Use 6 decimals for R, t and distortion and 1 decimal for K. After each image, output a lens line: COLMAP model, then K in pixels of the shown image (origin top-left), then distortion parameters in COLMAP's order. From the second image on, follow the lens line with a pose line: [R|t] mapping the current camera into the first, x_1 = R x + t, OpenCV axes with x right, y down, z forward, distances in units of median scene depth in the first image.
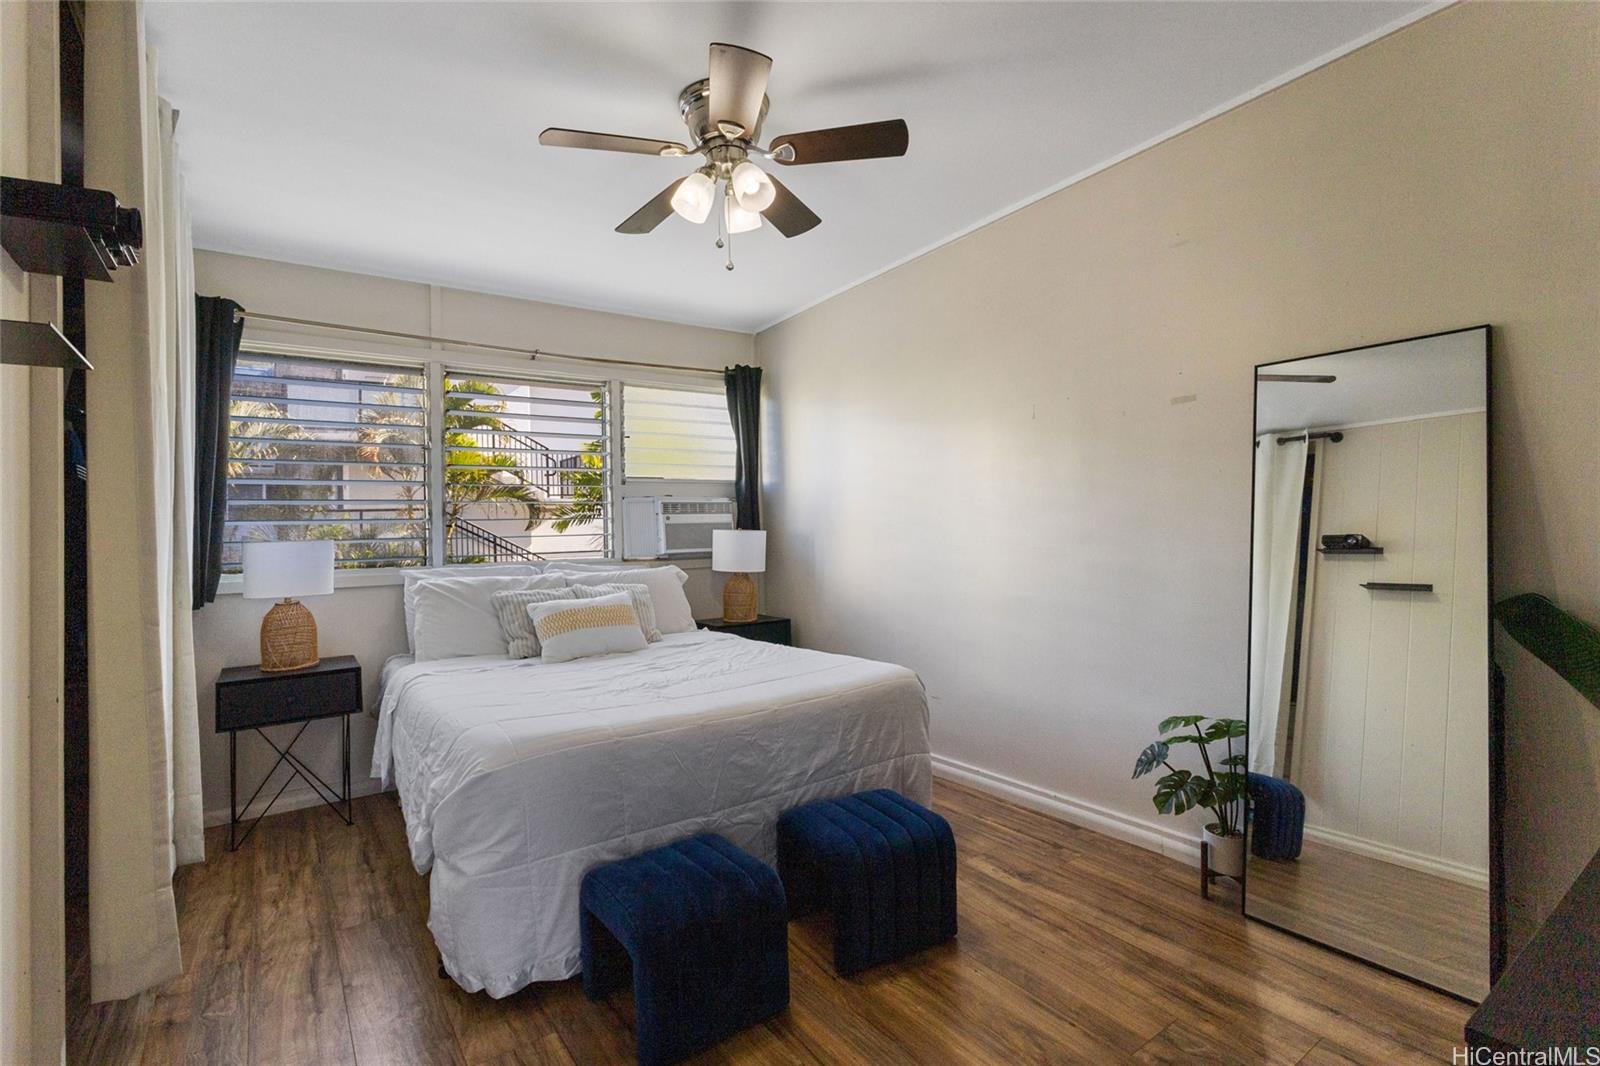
lens RADIAL K [[749.7, 0, 804.0], [0, 749.7, 508.3], [0, 0, 1]] dist [0.006681, 0.000817]
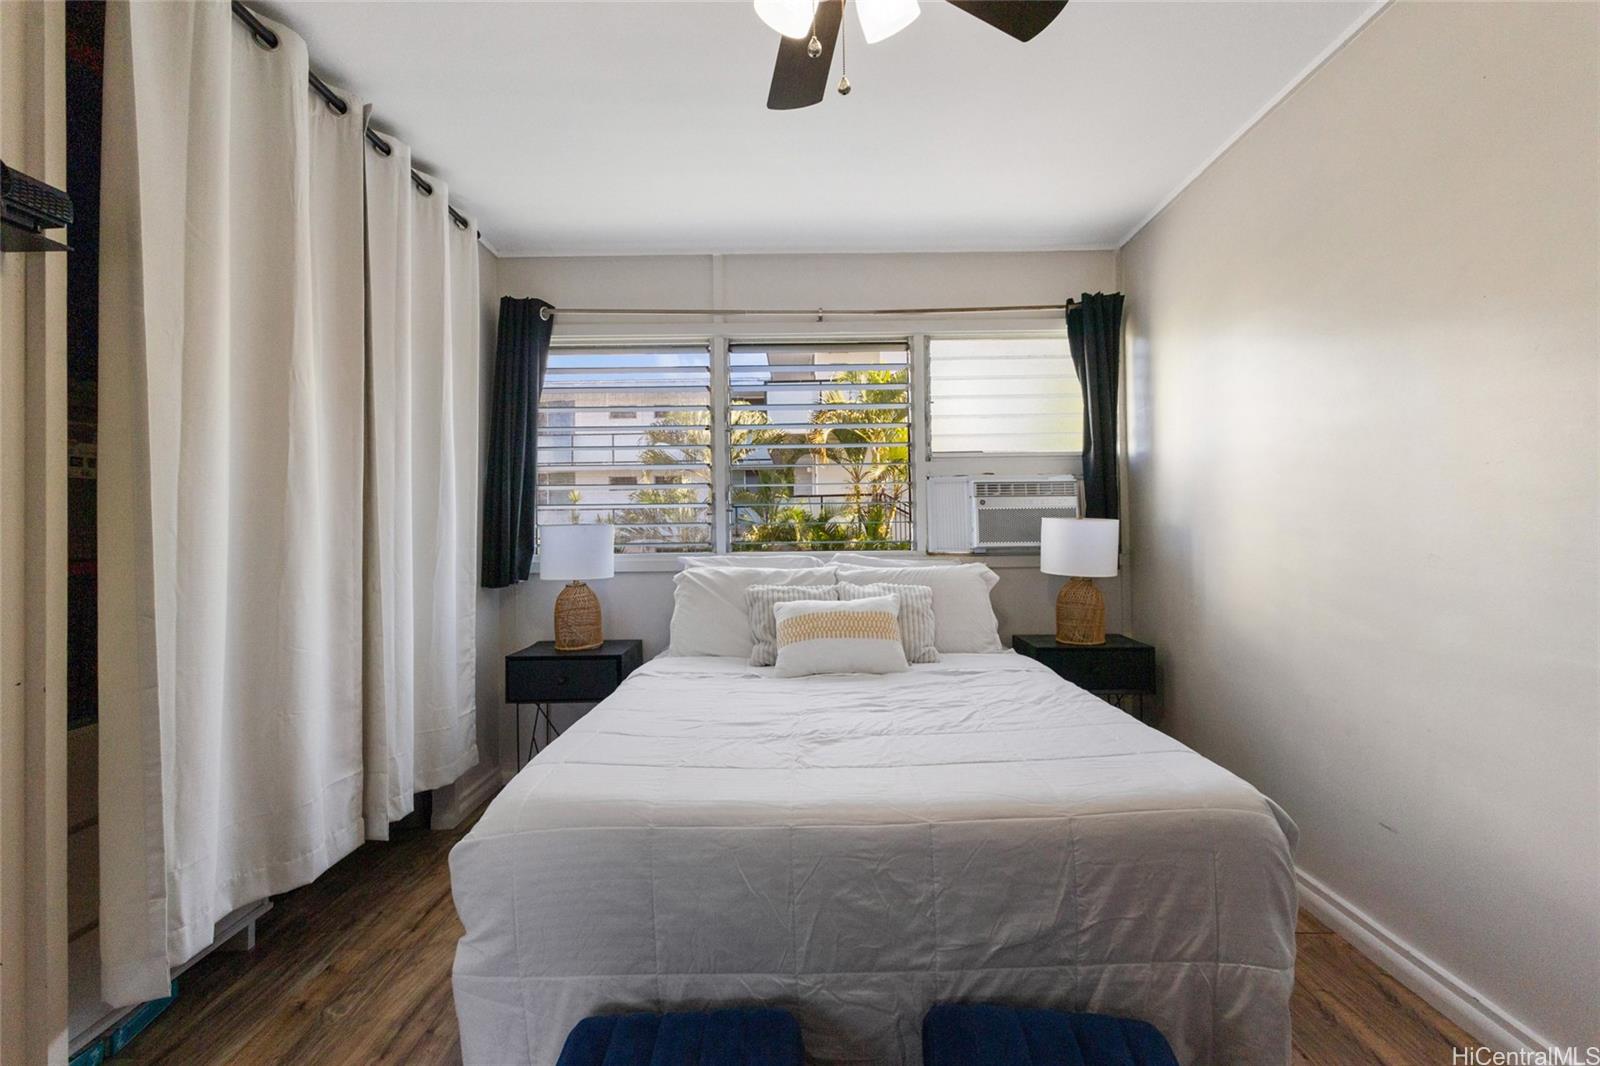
lens RADIAL K [[749.7, 0, 804.0], [0, 749.7, 508.3], [0, 0, 1]] dist [0.006681, 0.000817]
pose [[0.814769, 0.003287, -0.579777, 0.141927], [0.008443, 0.999811, 0.017533, 0.004644], [0.579725, -0.019180, 0.814587, 0.295179]]
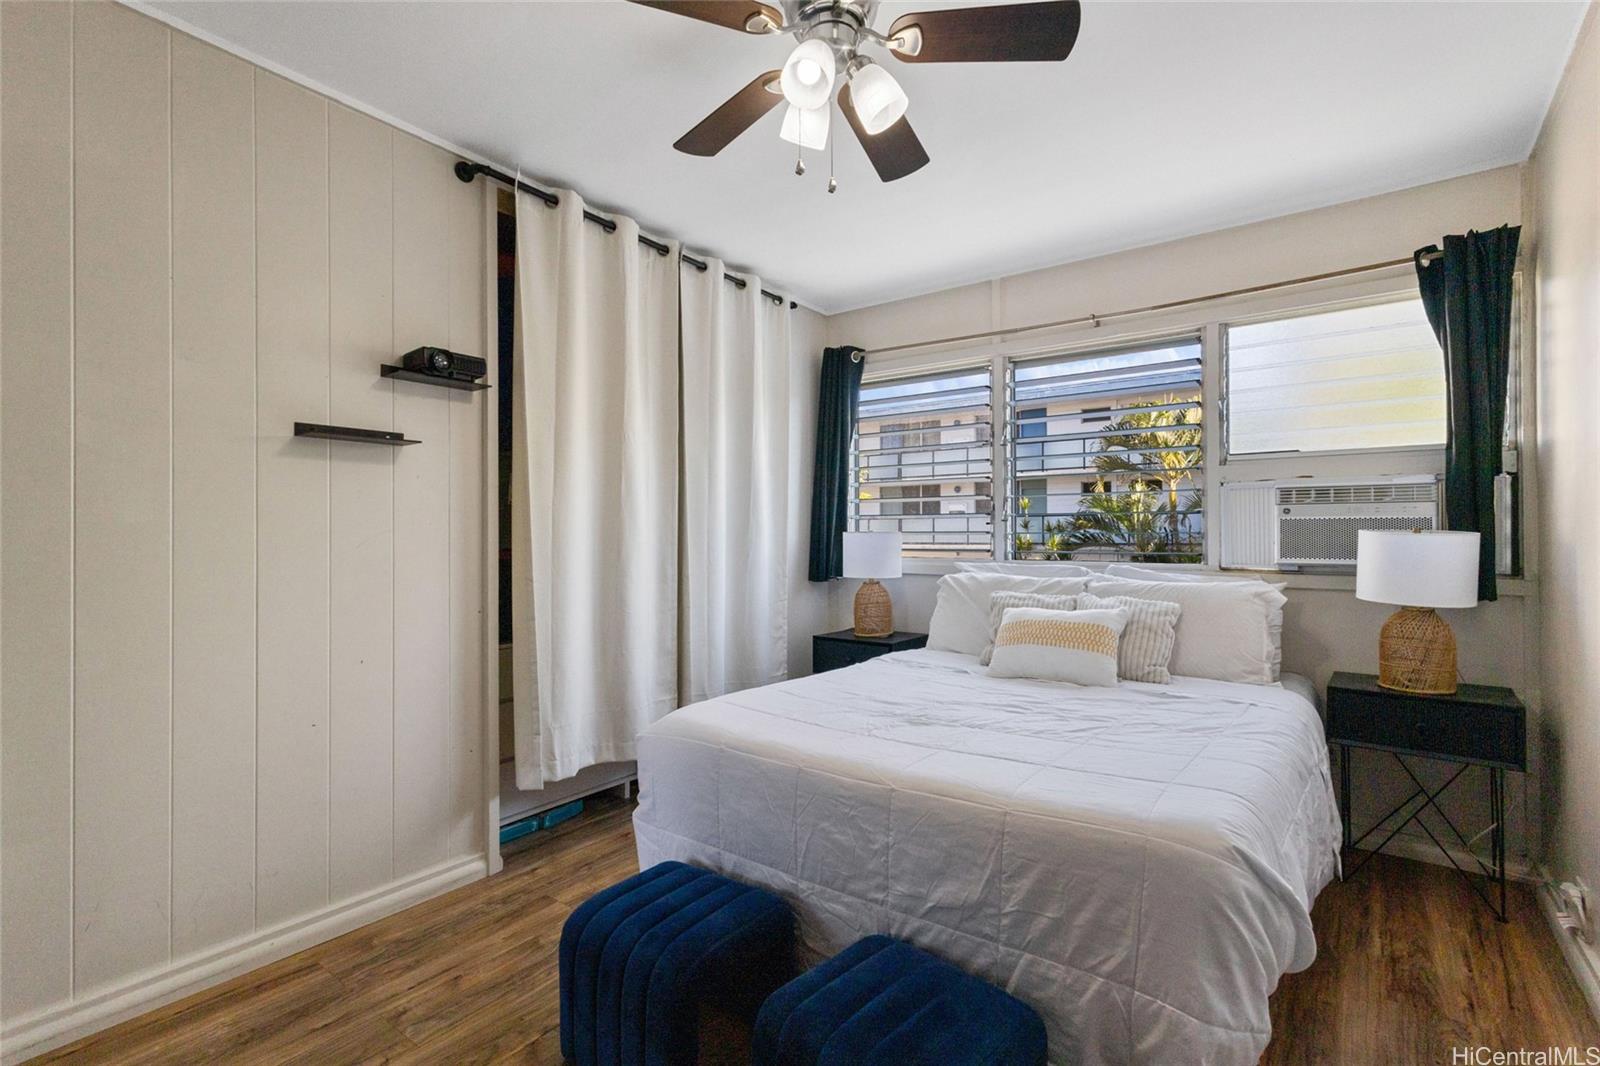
lens RADIAL K [[747.5, 0, 799.3], [0, 747.5, 523.1], [0, 0, 1]] dist [0.000815, 0.000808]
pose [[0.292415, 0.011960, -0.956217, 0.384288], [0.020904, 0.999603, 0.018895, 0.002517], [0.956063, -0.025514, 0.292049, 0.456385]]
